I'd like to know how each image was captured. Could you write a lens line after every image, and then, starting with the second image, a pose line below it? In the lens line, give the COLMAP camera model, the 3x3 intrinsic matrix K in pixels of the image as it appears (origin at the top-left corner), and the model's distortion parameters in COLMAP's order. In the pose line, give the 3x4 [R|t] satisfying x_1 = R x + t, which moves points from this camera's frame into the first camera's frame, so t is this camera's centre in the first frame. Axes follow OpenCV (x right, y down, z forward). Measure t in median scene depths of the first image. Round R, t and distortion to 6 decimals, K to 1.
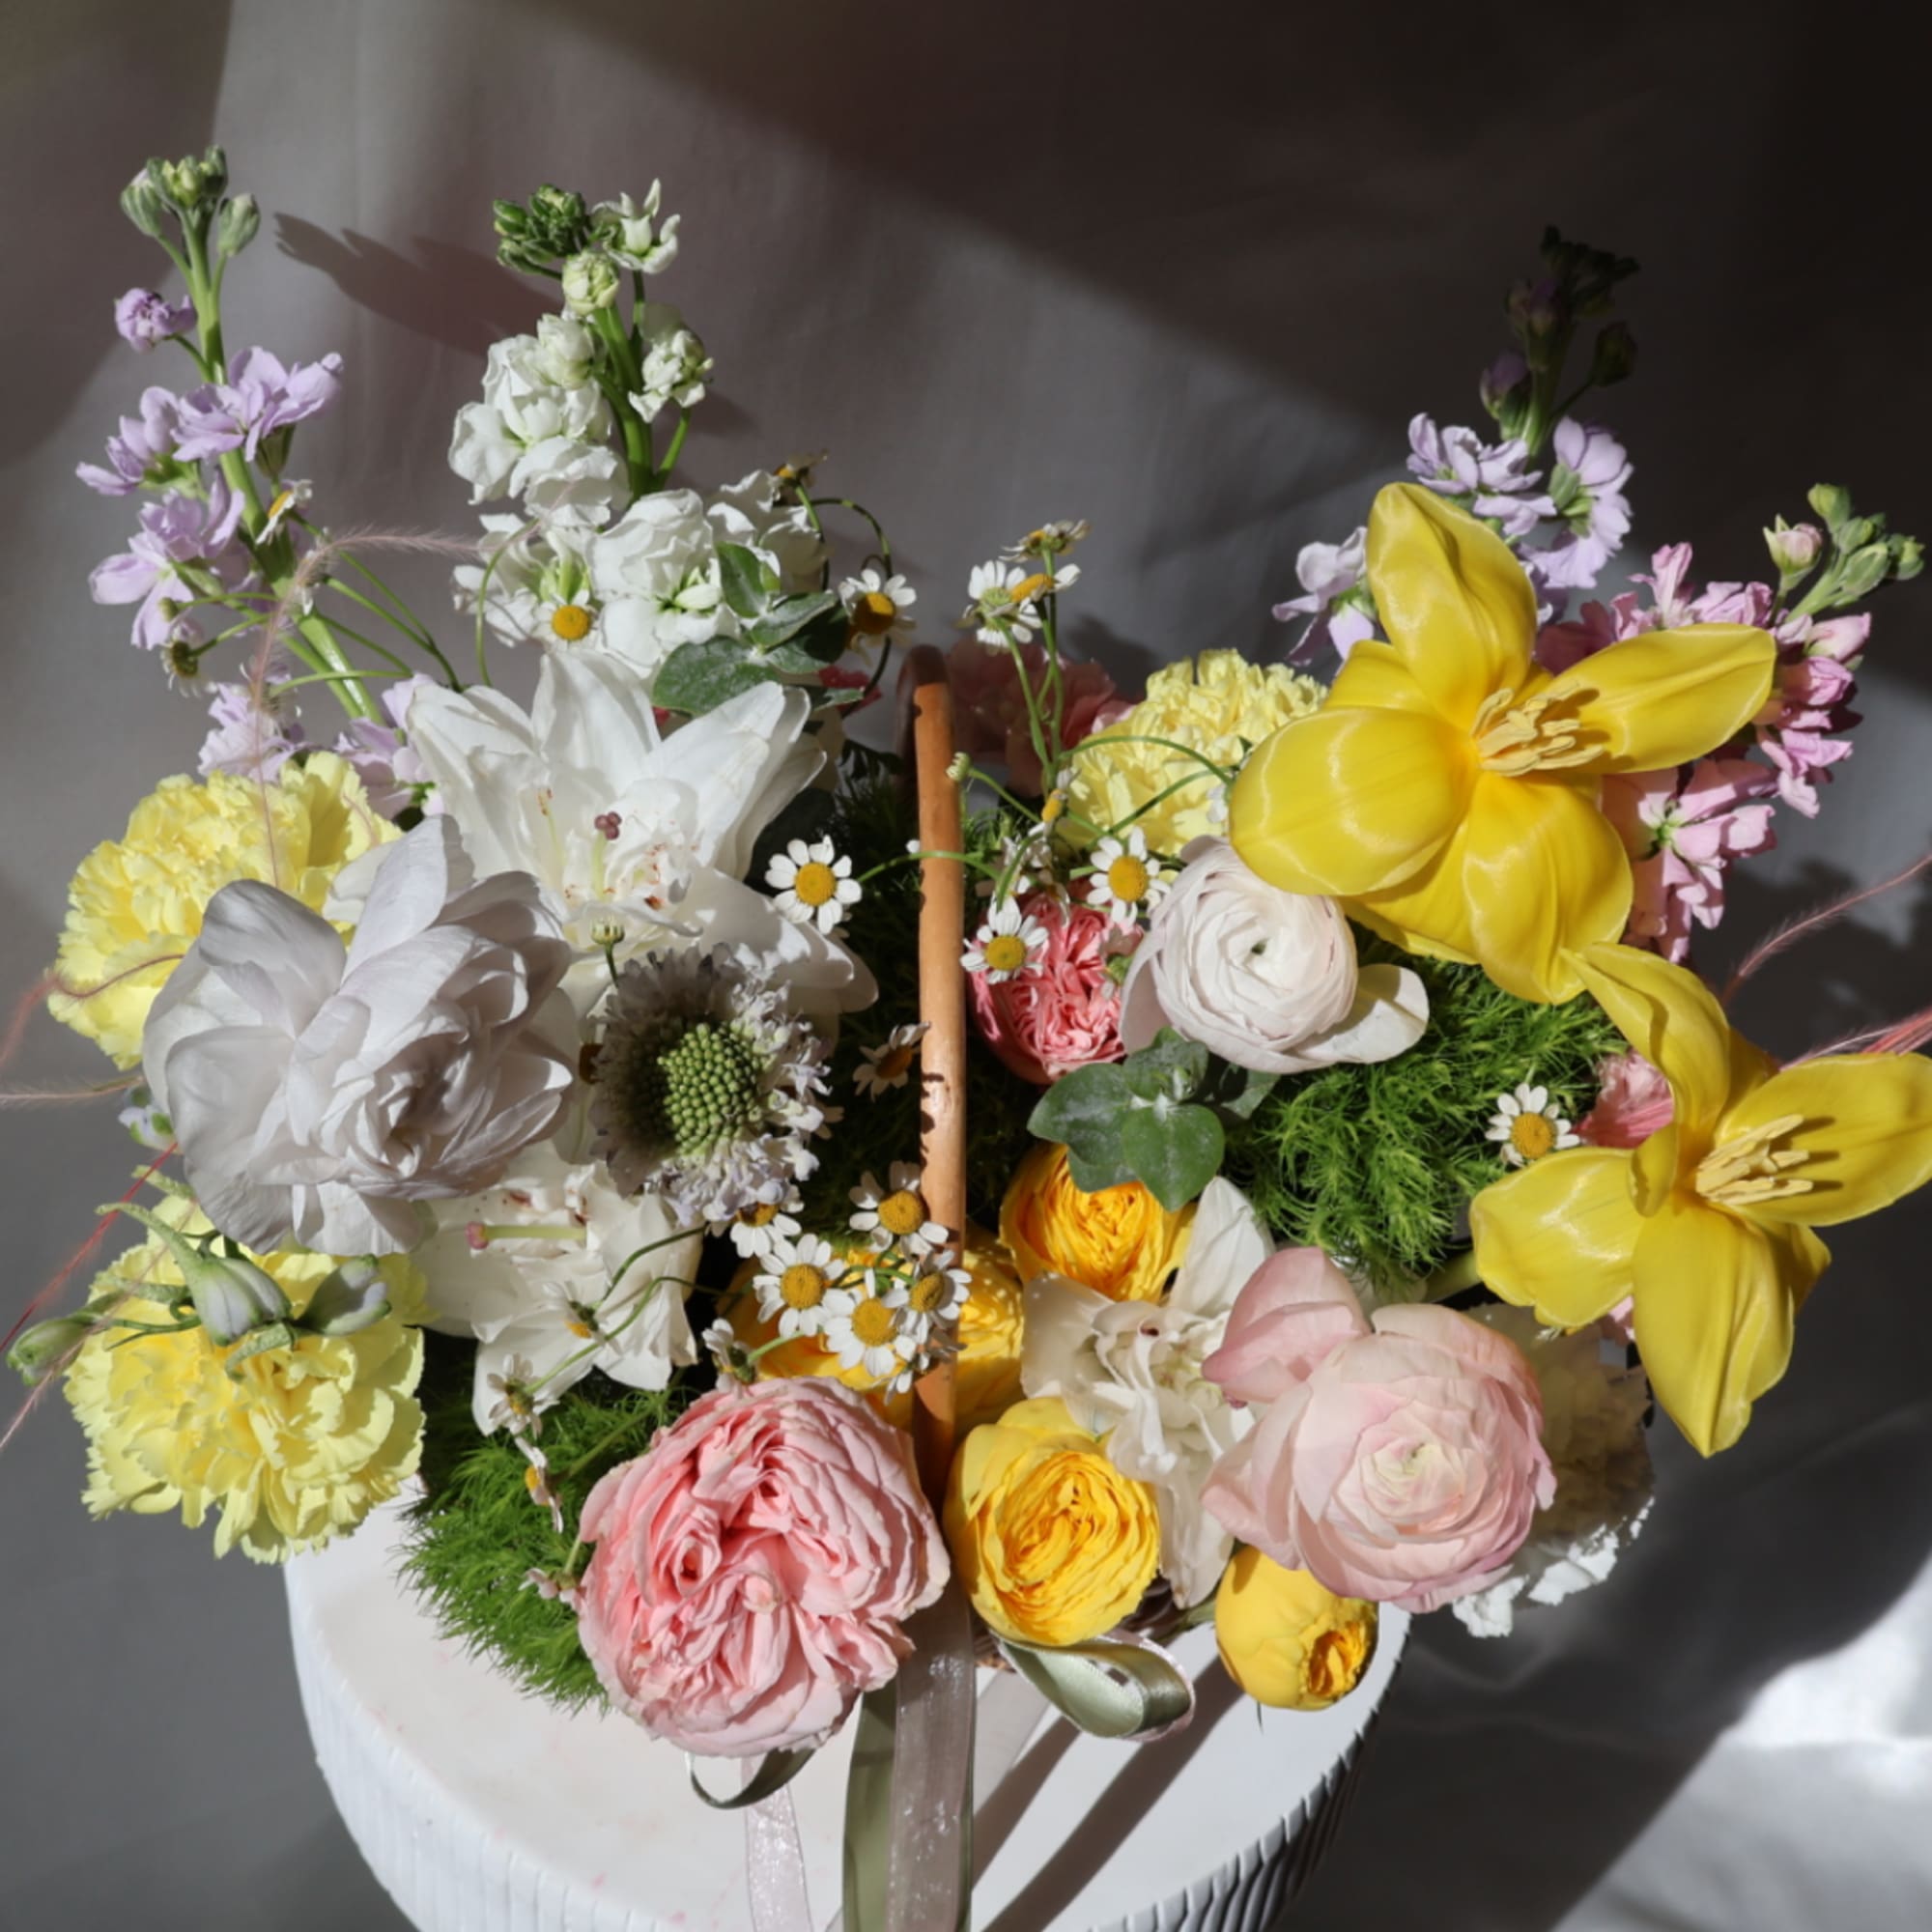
lens RADIAL K [[3281.4, 0, 983.1], [0, 3281.4, 964.2], [0, 0, 1]] dist [-0.001172, 0.000000]
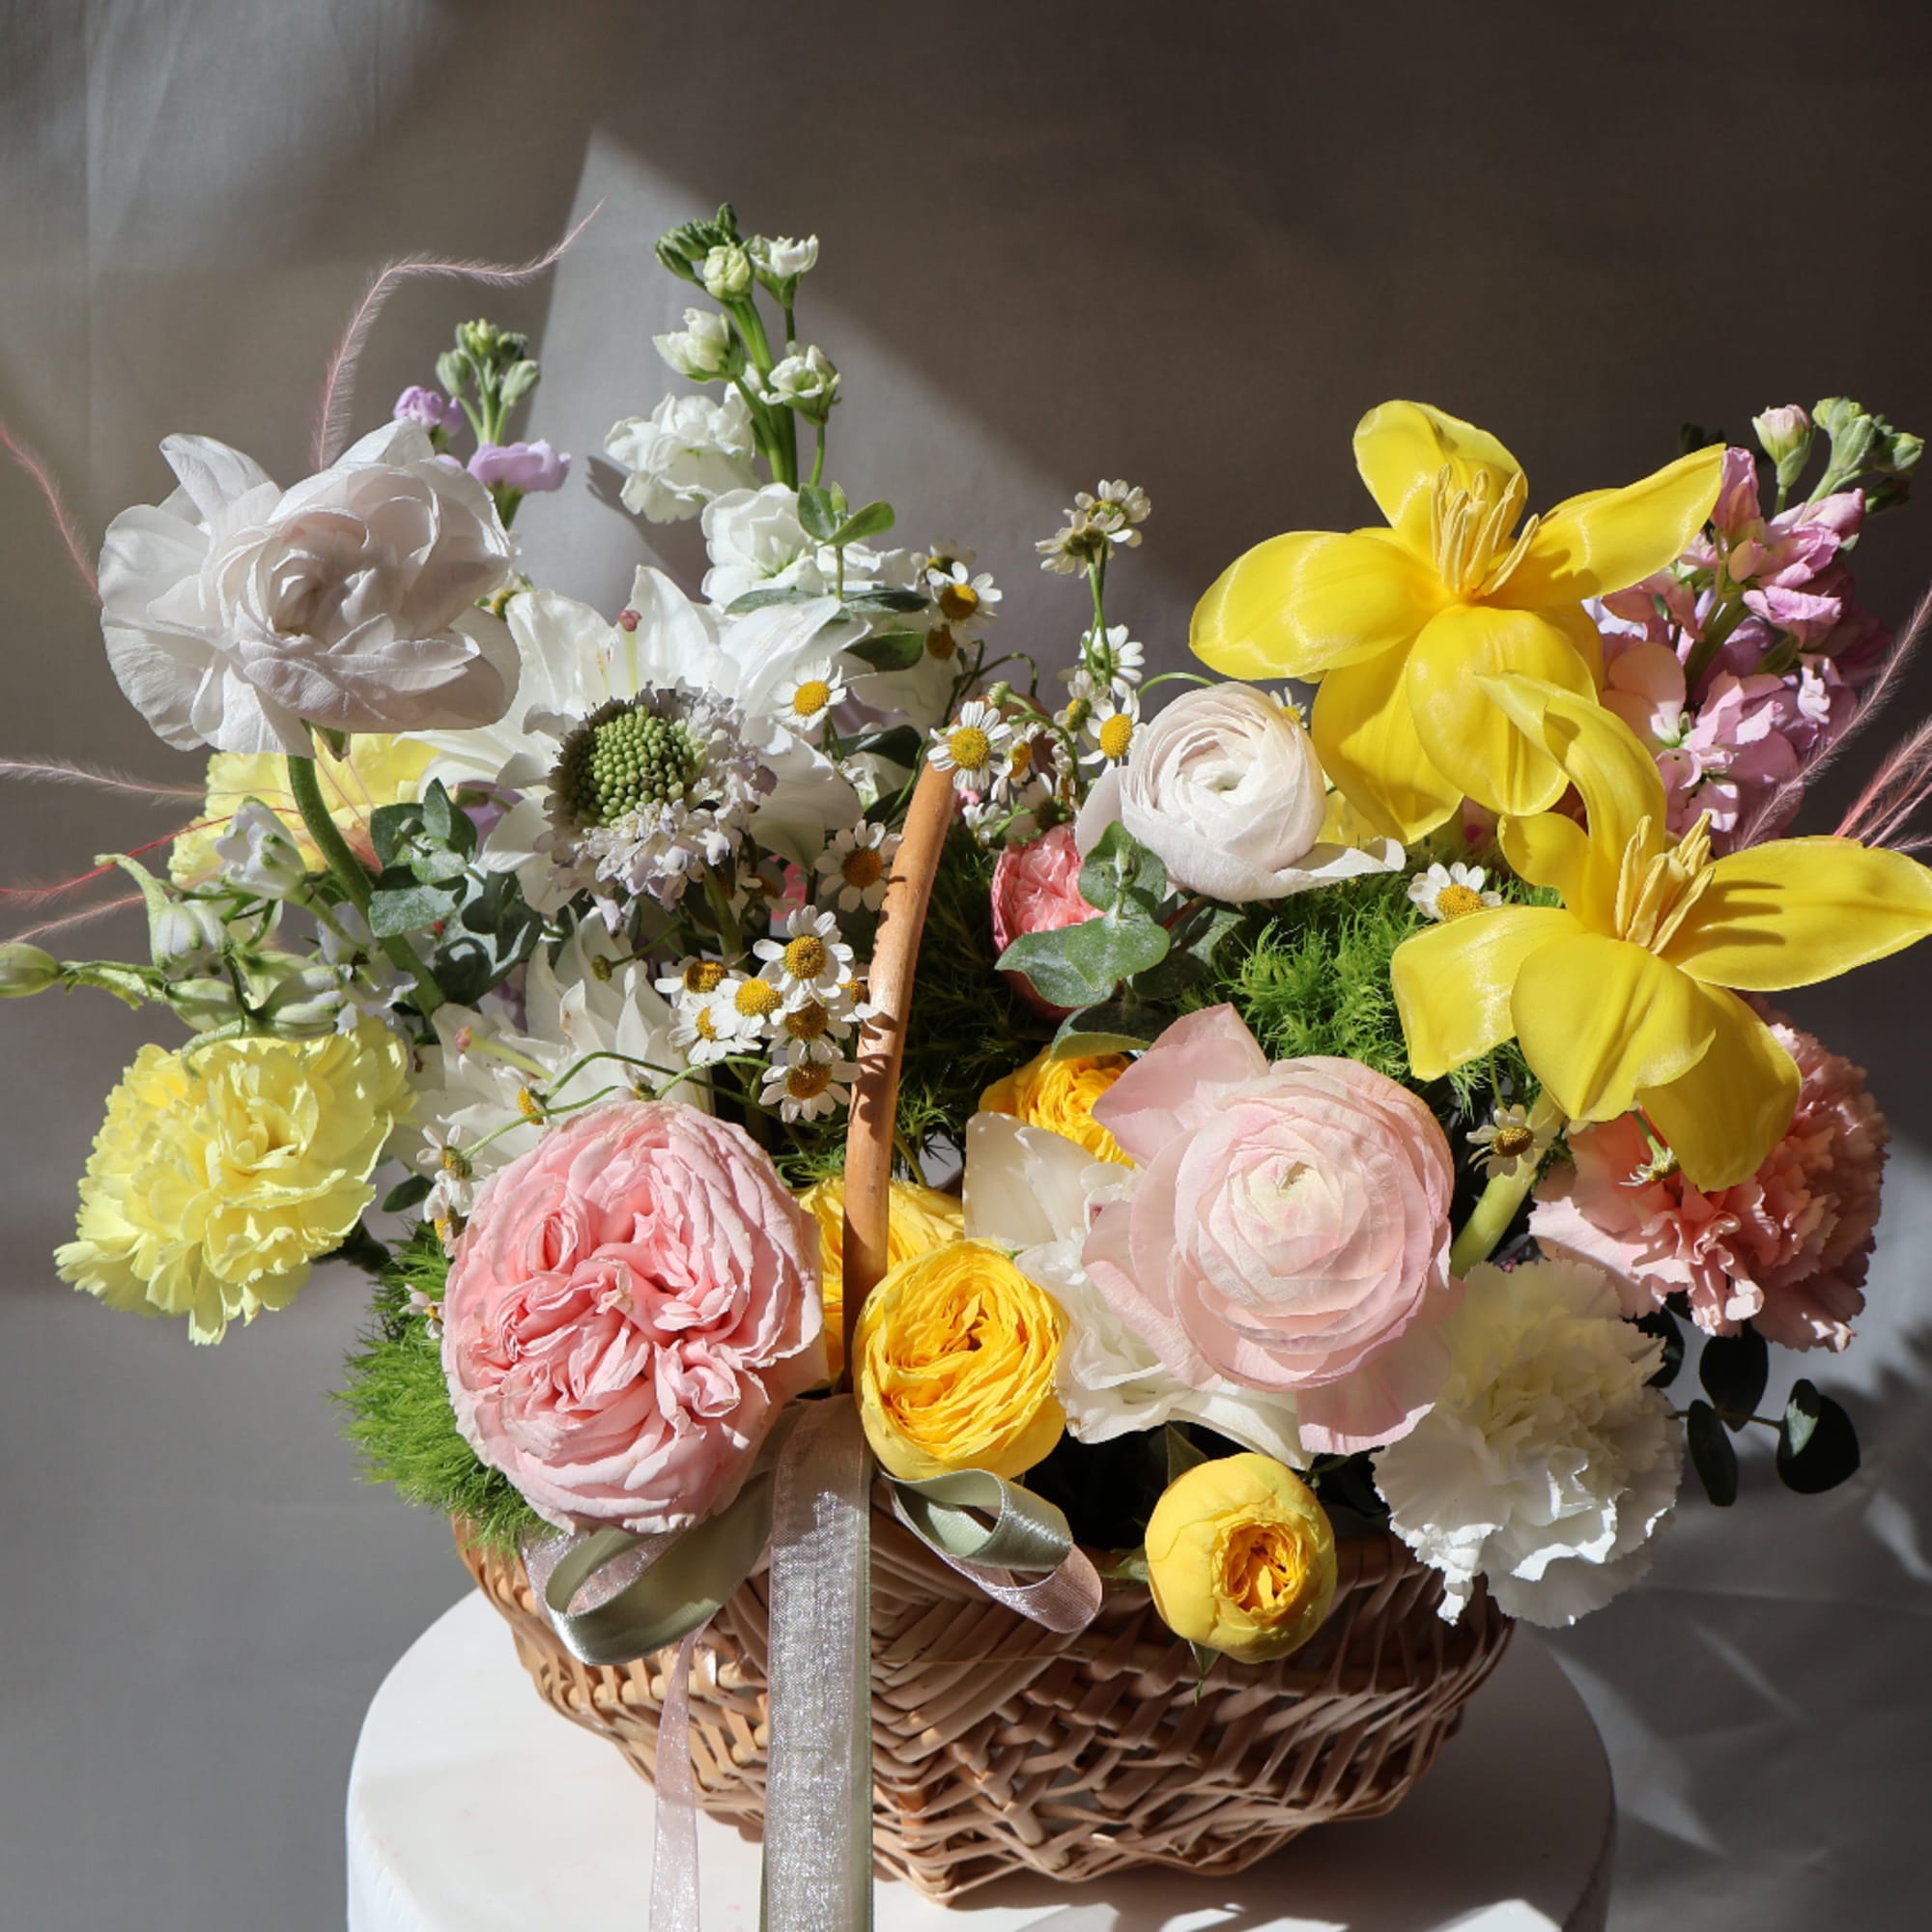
lens RADIAL K [[3281.4, 0, 1004.1], [0, 3281.4, 962.2], [0, 0, 1]] dist [-0.001172, 0.000000]
pose [[0.959610, 0.026043, -0.280124, 0.307104], [-0.161273, 0.866786, -0.471883, 0.538692], [0.230519, 0.498000, 0.835977, 0.171763]]
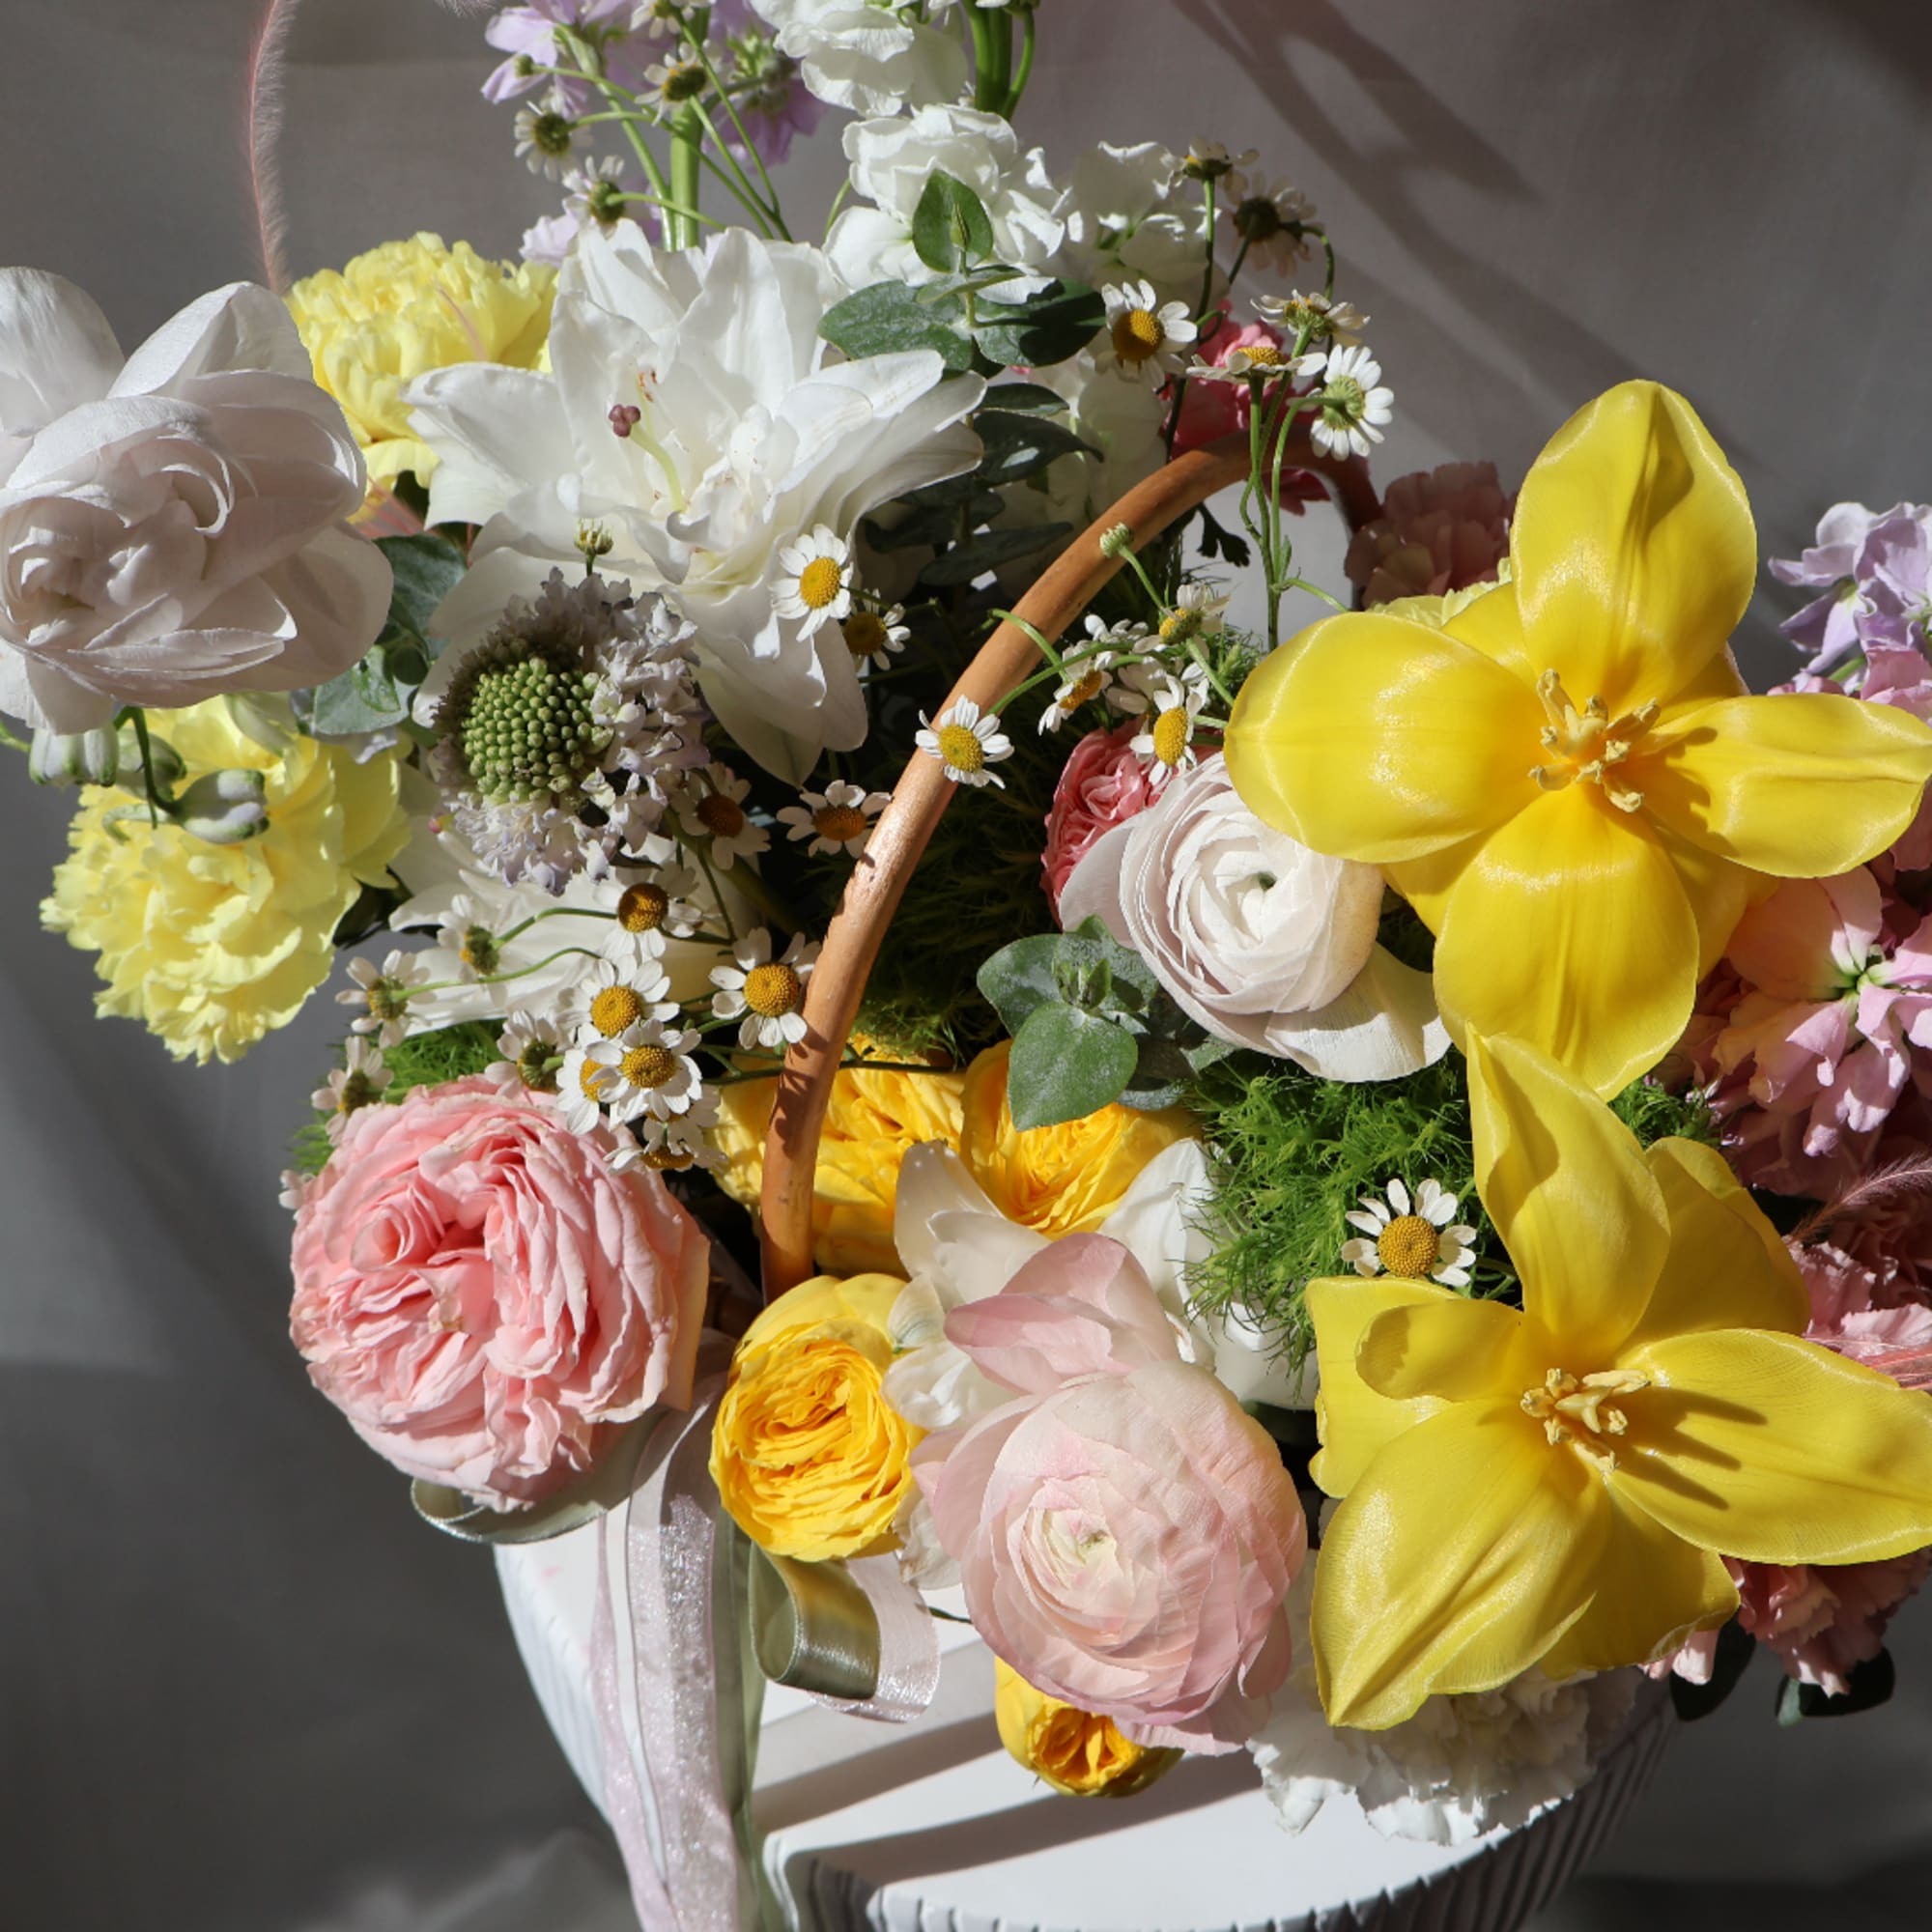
lens RADIAL K [[3281.4, 0, 1156.3], [0, 3281.4, 1016.1], [0, 0, 1]] dist [-0.001172, 0.000000]
pose [[0.809526, 0.427605, -0.402271, 0.398280], [-0.401912, 0.903112, 0.151184, -0.085052], [0.427943, 0.039290, 0.902951, 0.290863]]
